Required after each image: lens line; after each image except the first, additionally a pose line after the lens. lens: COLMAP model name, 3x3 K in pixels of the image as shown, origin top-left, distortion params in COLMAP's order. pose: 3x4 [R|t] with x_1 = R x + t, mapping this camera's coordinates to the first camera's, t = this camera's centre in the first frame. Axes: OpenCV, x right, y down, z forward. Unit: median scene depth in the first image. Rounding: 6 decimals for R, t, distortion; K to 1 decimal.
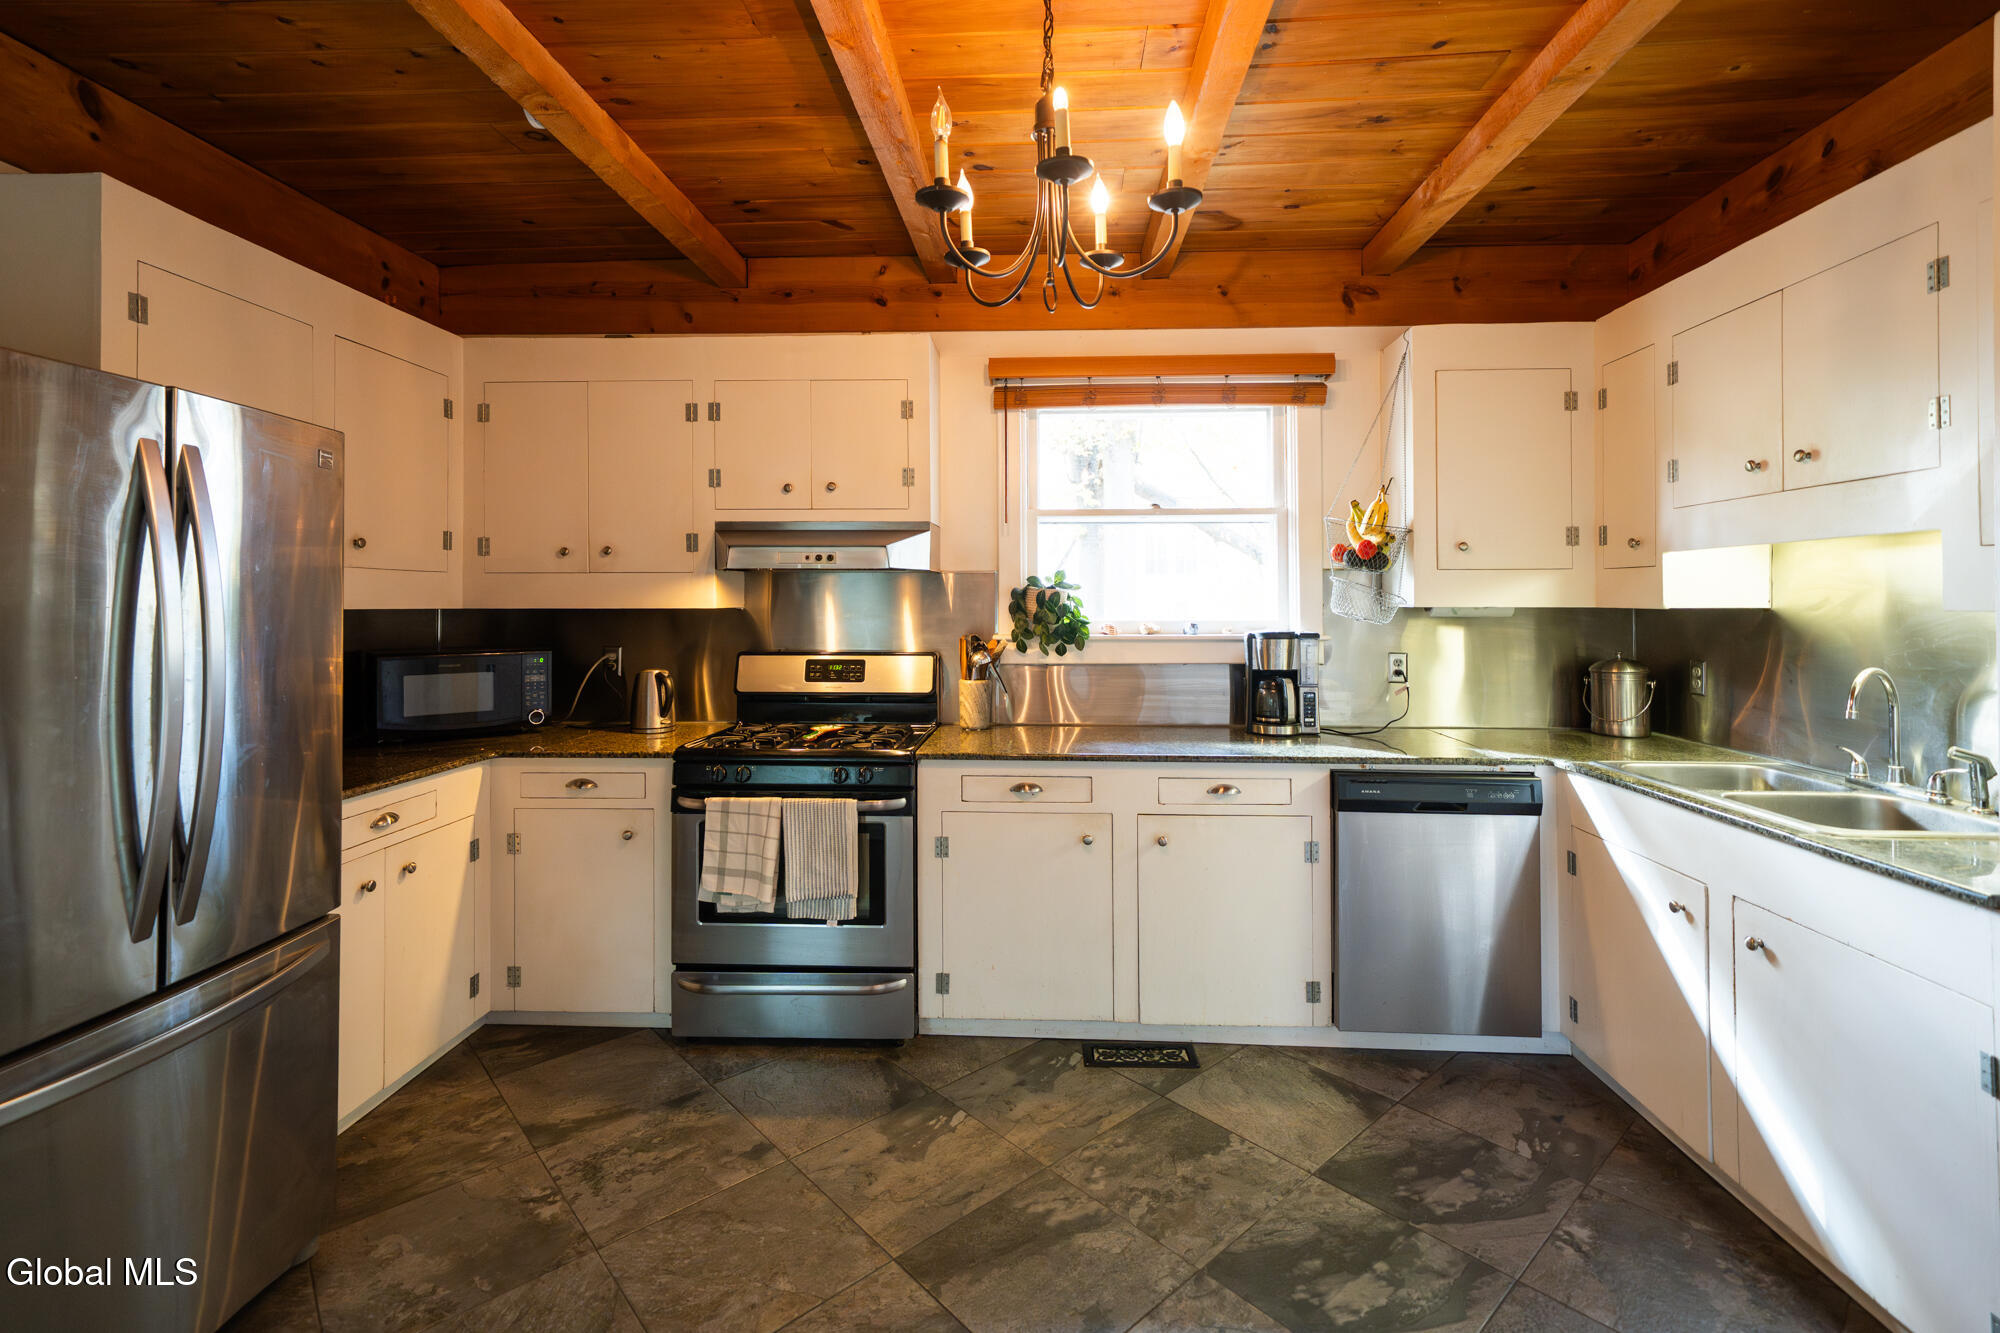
lens RADIAL K [[905.3, 0, 1007.8], [0, 905.3, 580.3], [0, 0, 1]] dist [-0.000089, -0.000019]
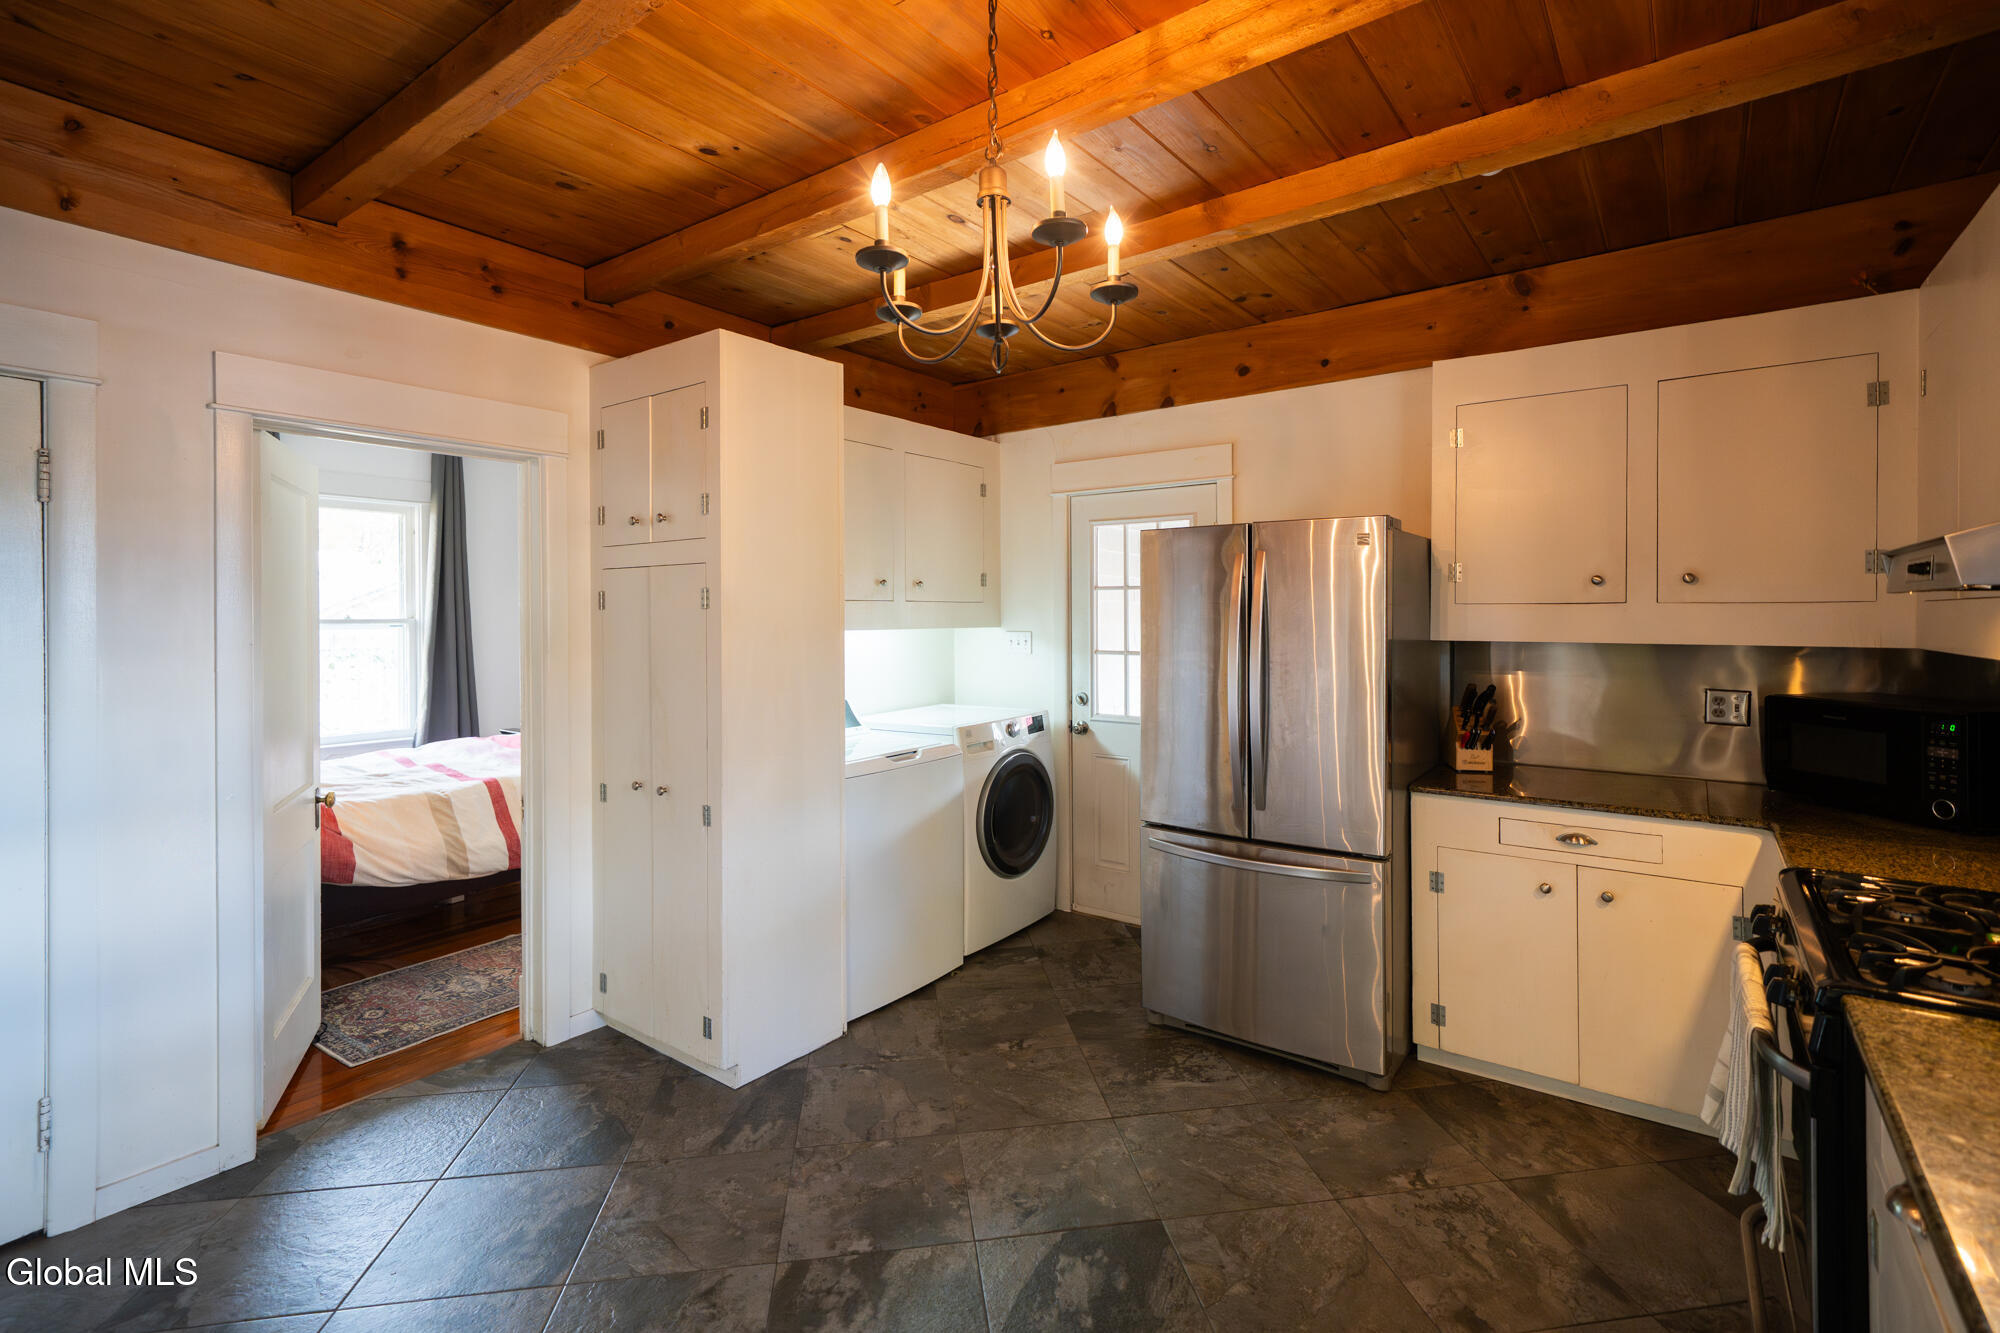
lens RADIAL K [[905.3, 0, 1018.2], [0, 905.3, 618.6], [0, 0, 1]] dist [-0.000089, -0.000019]
pose [[-0.549520, 0.003528, -0.835473, 0.619656], [0.013220, 0.999903, -0.004473, -0.000228], [0.835376, -0.013503, -0.549513, 1.110962]]
